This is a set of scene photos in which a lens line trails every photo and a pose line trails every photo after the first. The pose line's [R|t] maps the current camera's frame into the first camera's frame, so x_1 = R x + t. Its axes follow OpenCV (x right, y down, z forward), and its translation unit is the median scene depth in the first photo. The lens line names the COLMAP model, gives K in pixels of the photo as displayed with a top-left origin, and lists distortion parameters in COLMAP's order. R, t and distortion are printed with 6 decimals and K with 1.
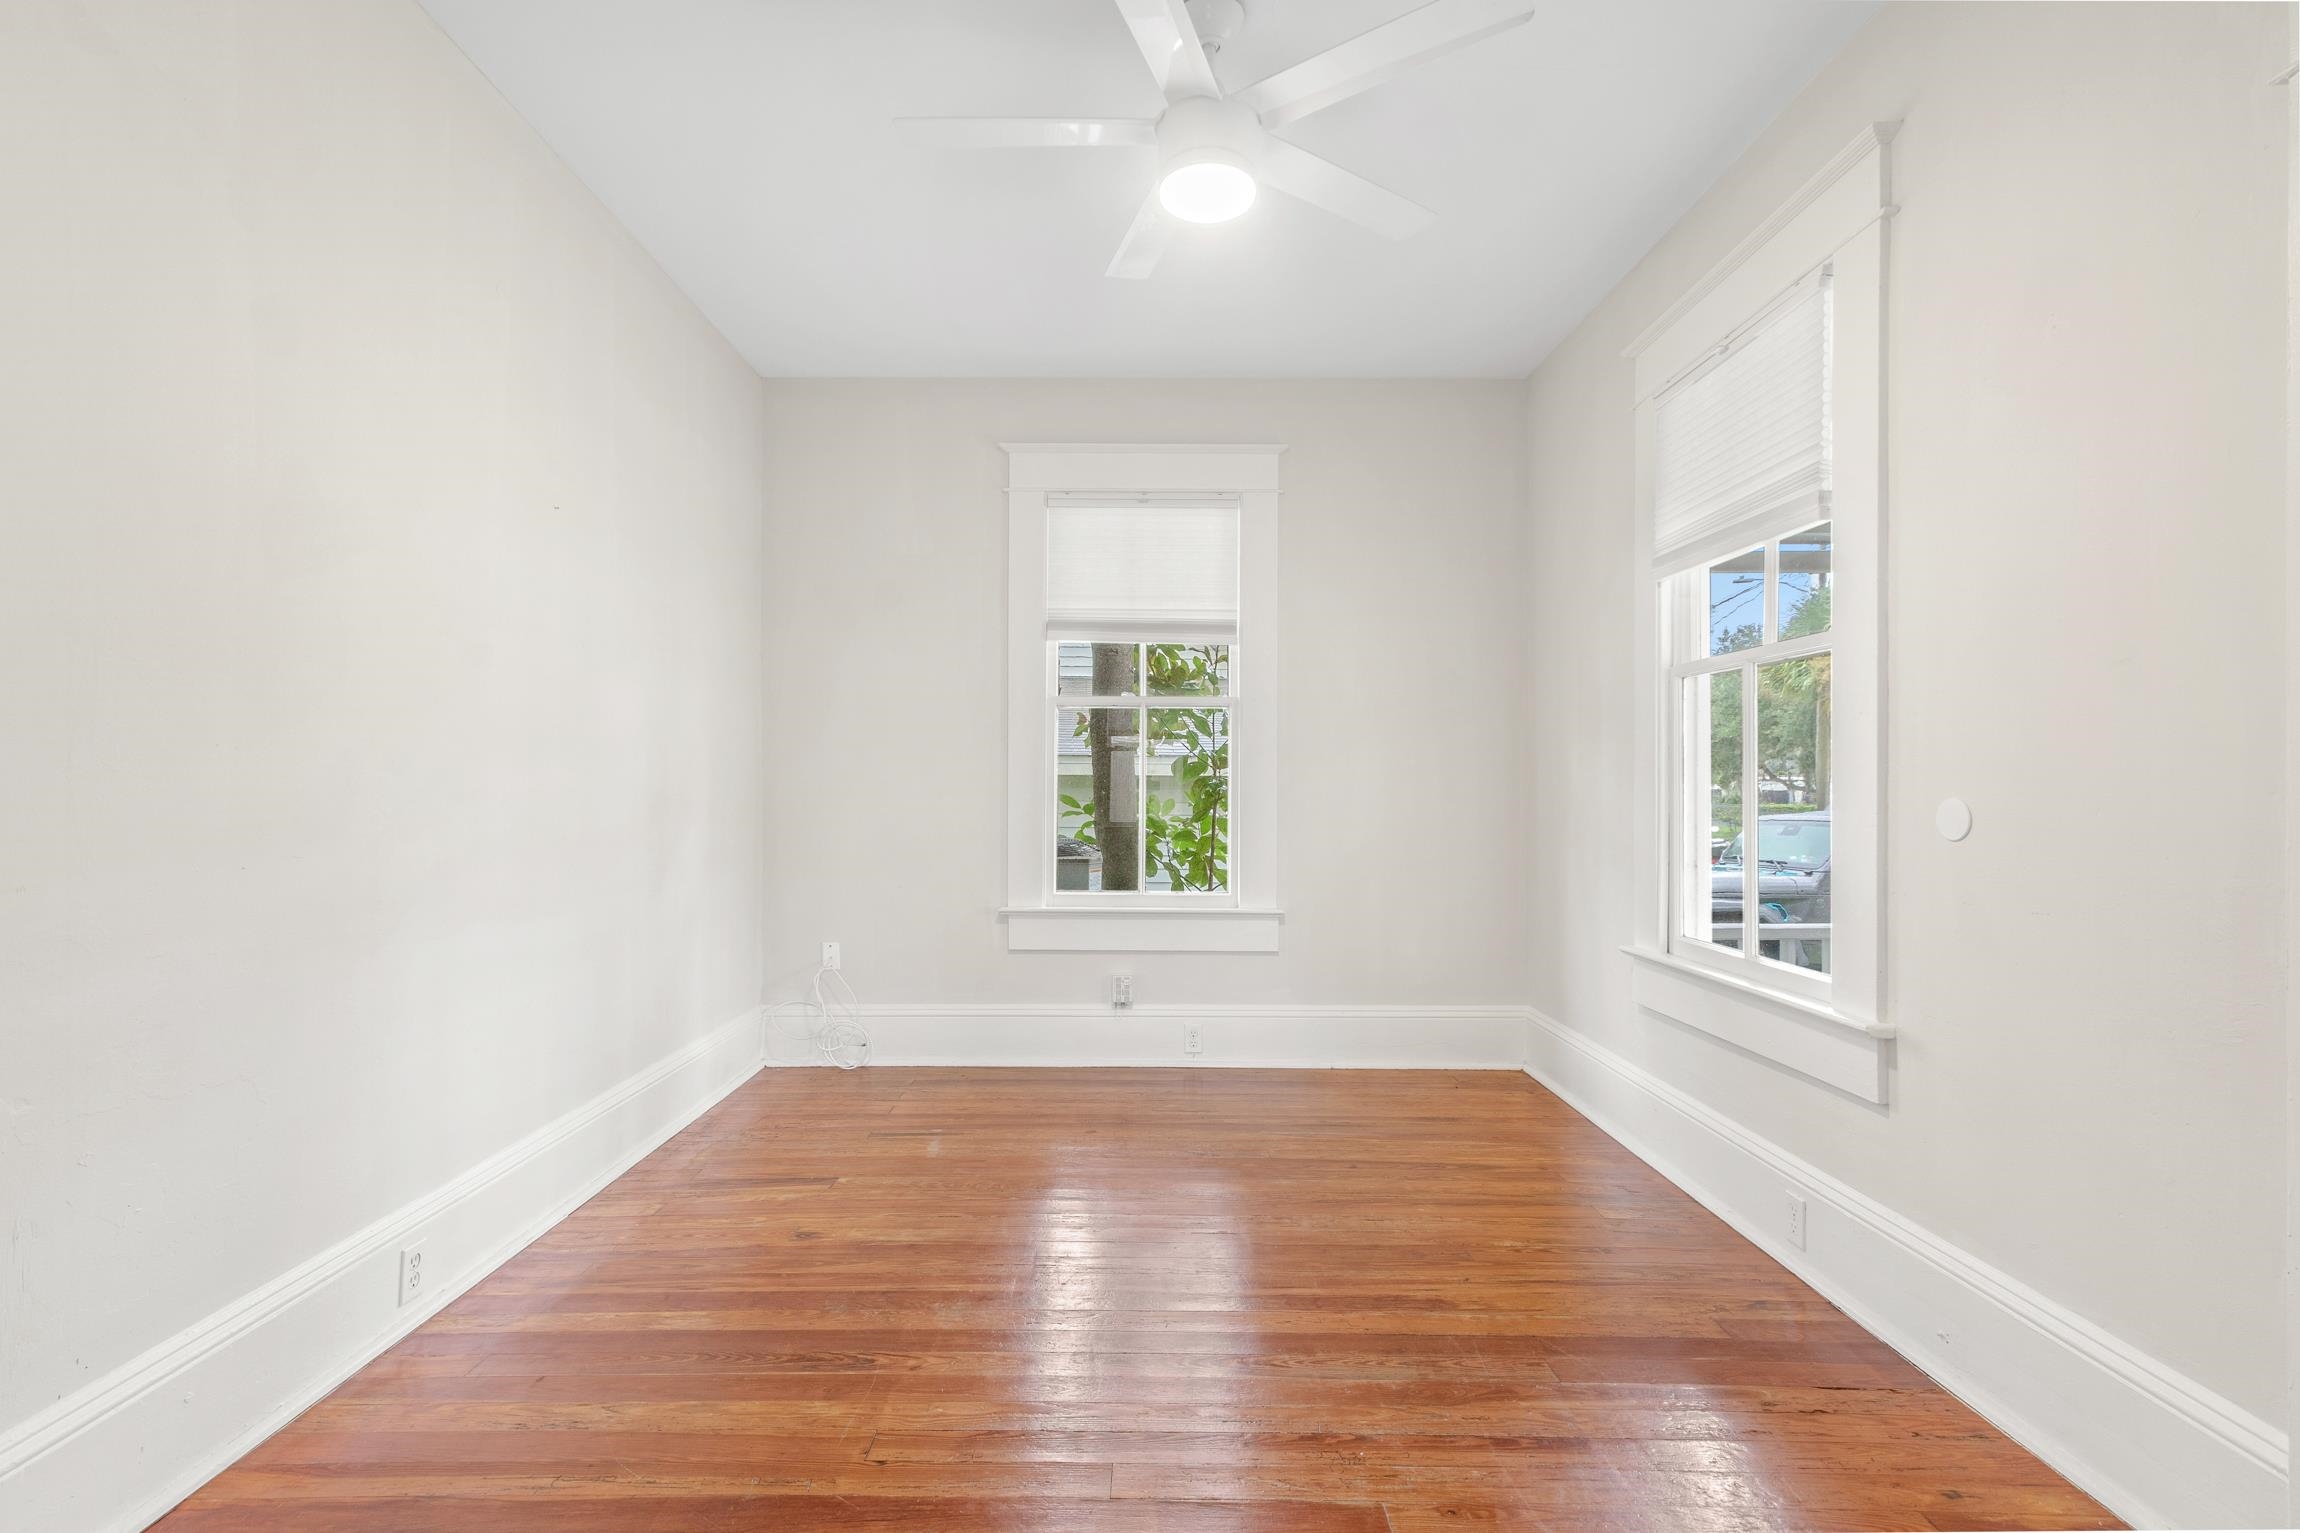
lens RADIAL K [[1125.2, 0, 1120.0], [0, 1125.2, 783.0], [0, 0, 1]] dist [-0.000937, -0.000115]
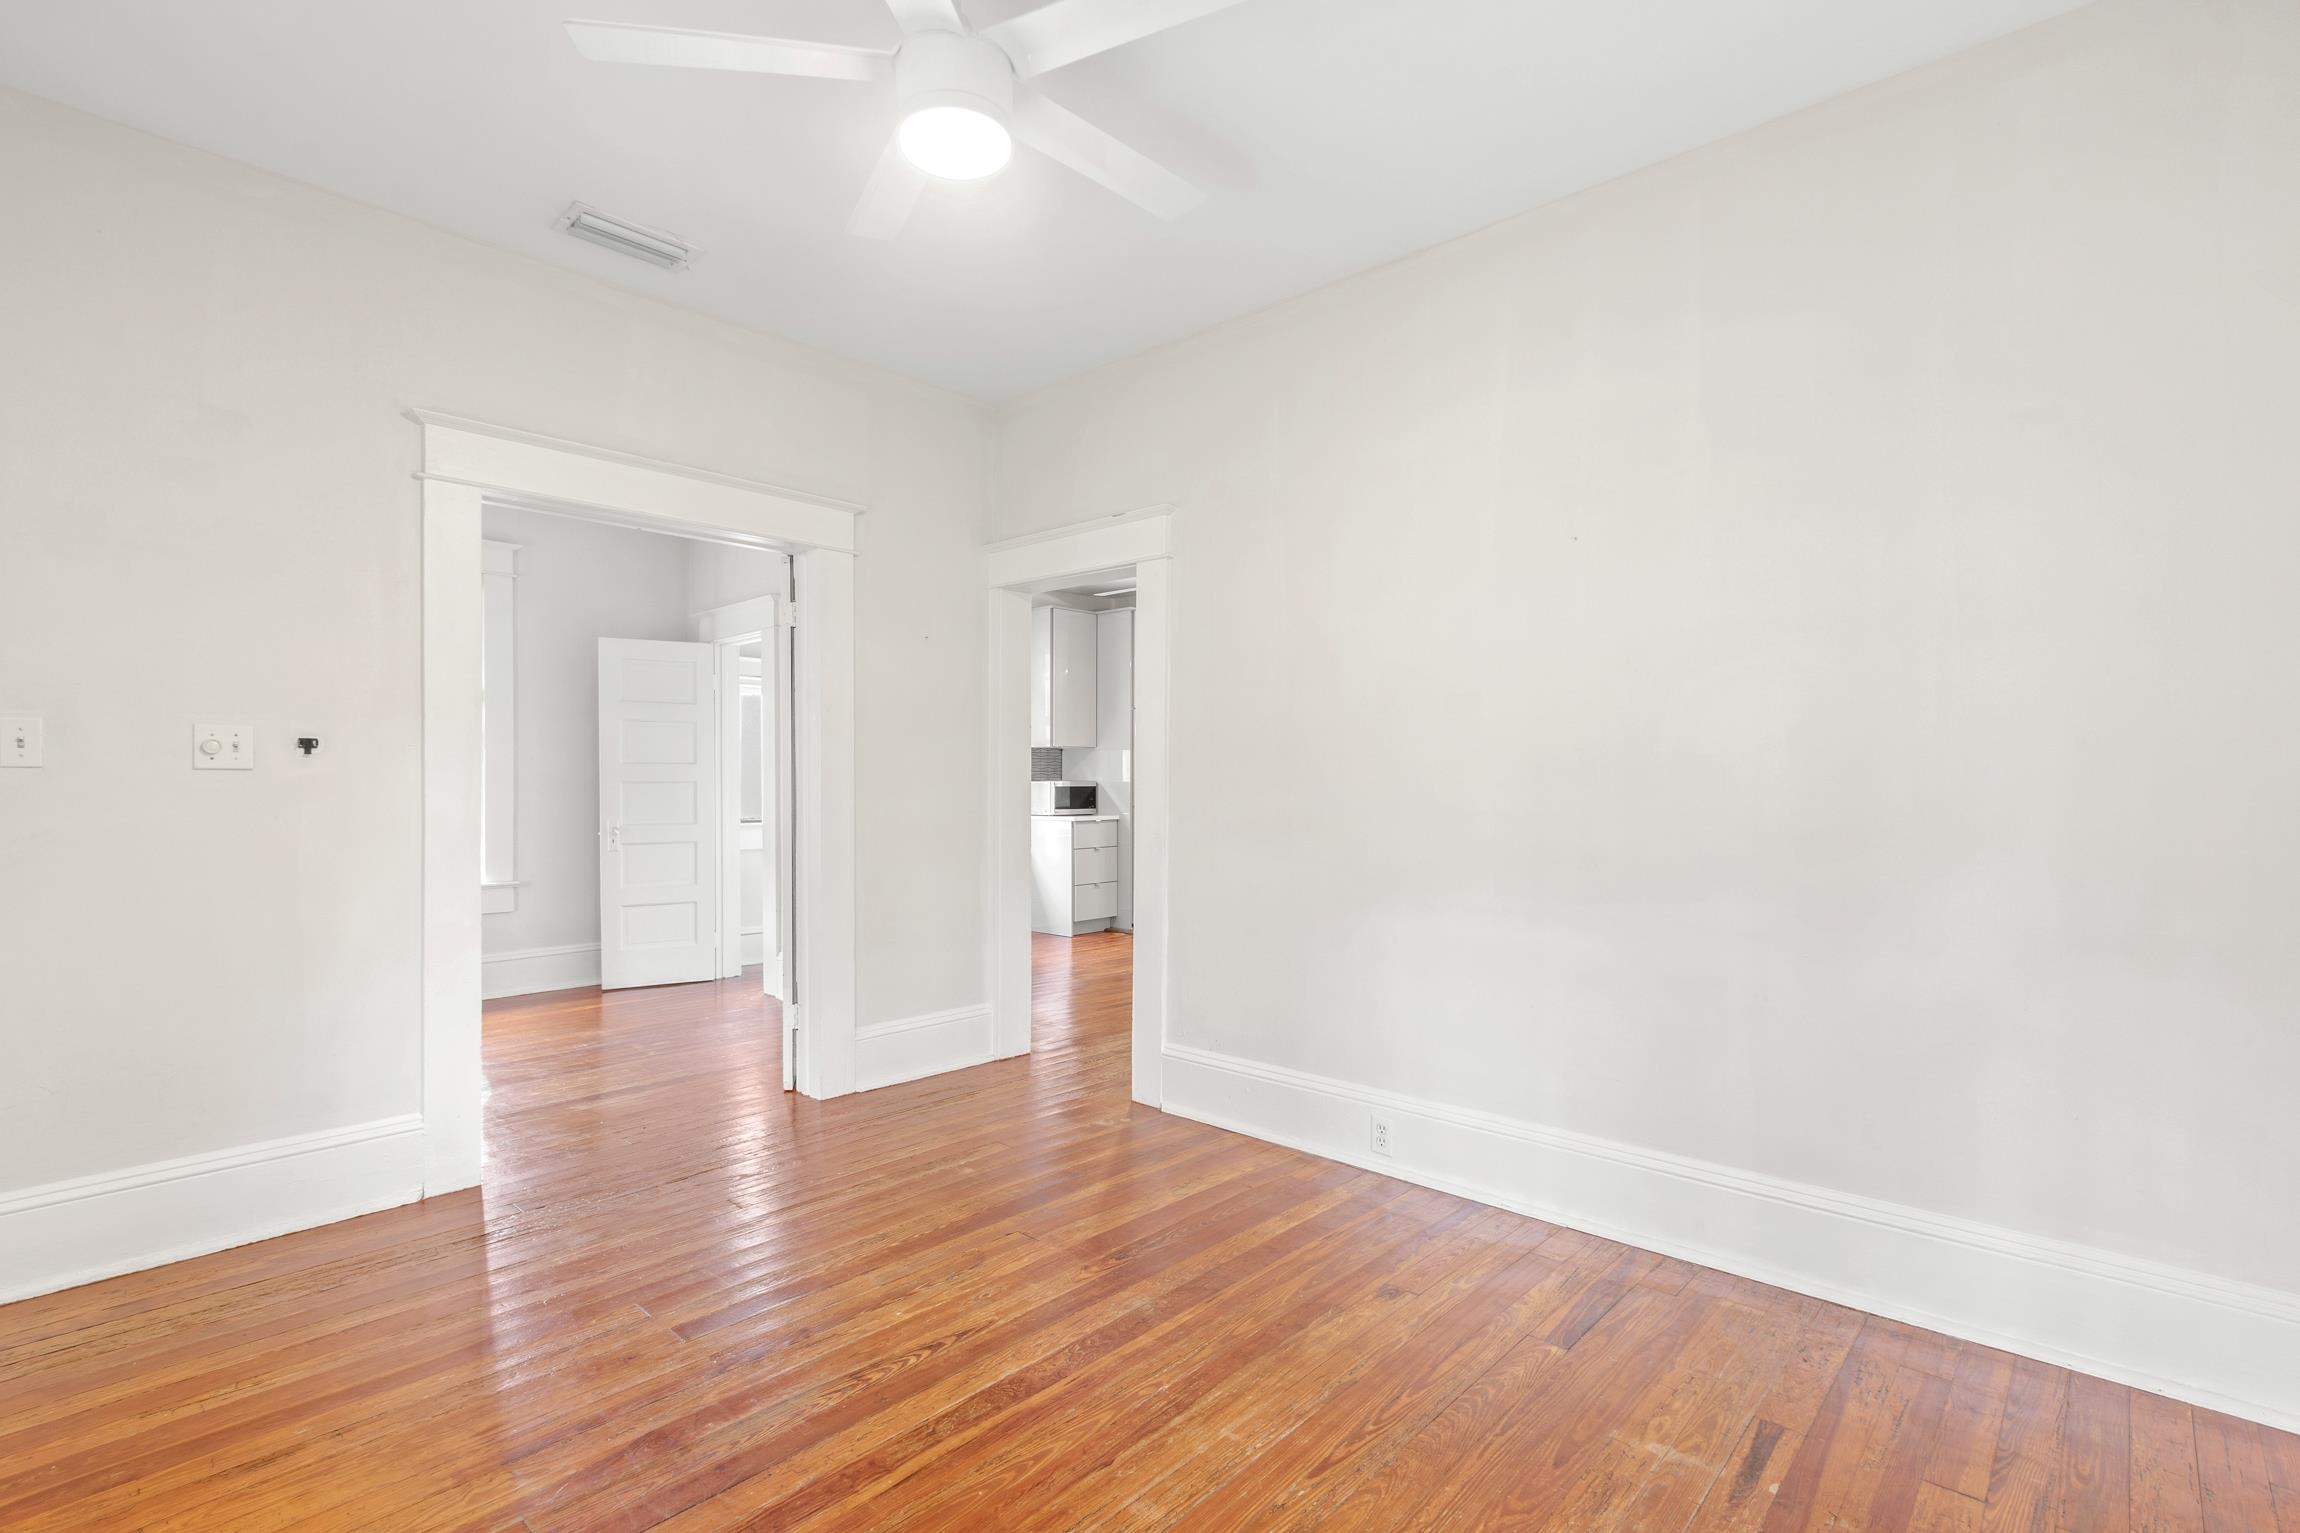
lens RADIAL K [[1071.1, 0, 1150.3], [0, 1071.1, 793.2], [0, 0, 1]] dist [0.000939, -0.000066]
pose [[-0.677489, 0.005211, -0.735514, 0.586618], [0.000637, 0.999979, 0.006497, -0.021879], [0.735532, 0.003933, -0.677478, 1.675702]]
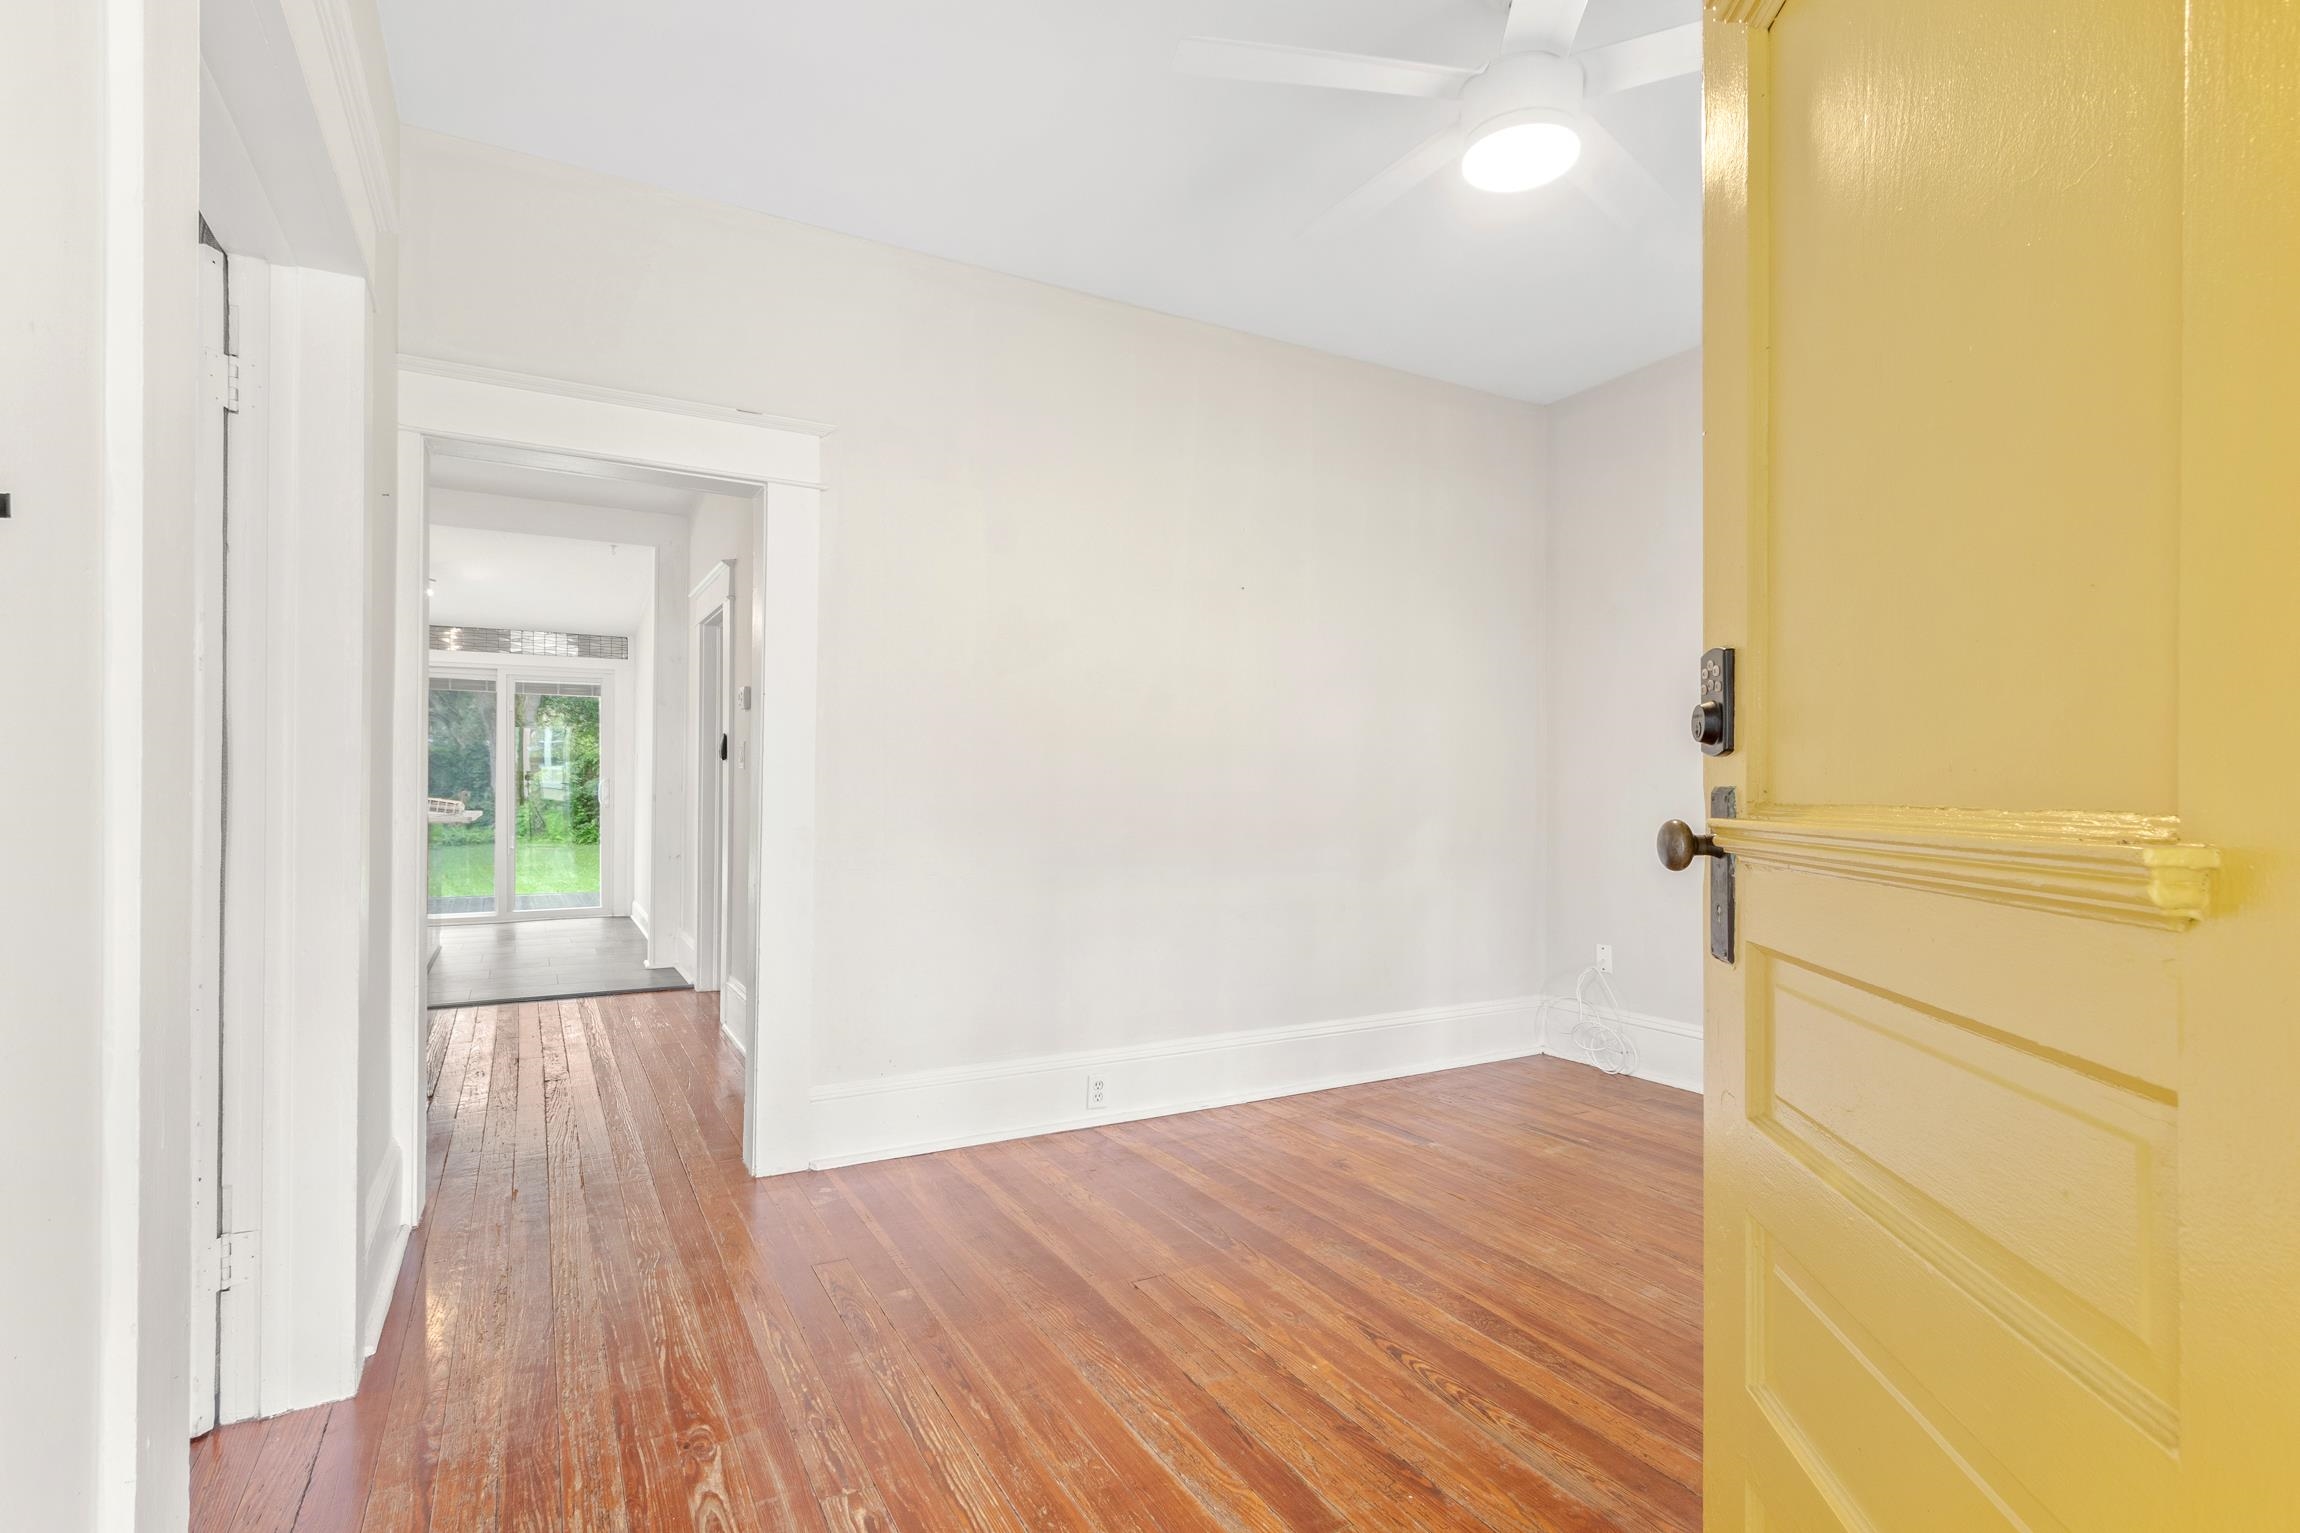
lens RADIAL K [[1078.2, 0, 1072.6], [0, 1078.2, 786.2], [0, 0, 1]] dist [0.002767, 0.000400]
pose [[0.455264, 0.001528, -0.890355, 0.702859], [0.001453, 0.999996, 0.002458, -0.004415], [0.890356, -0.002413, 0.455260, 0.261655]]
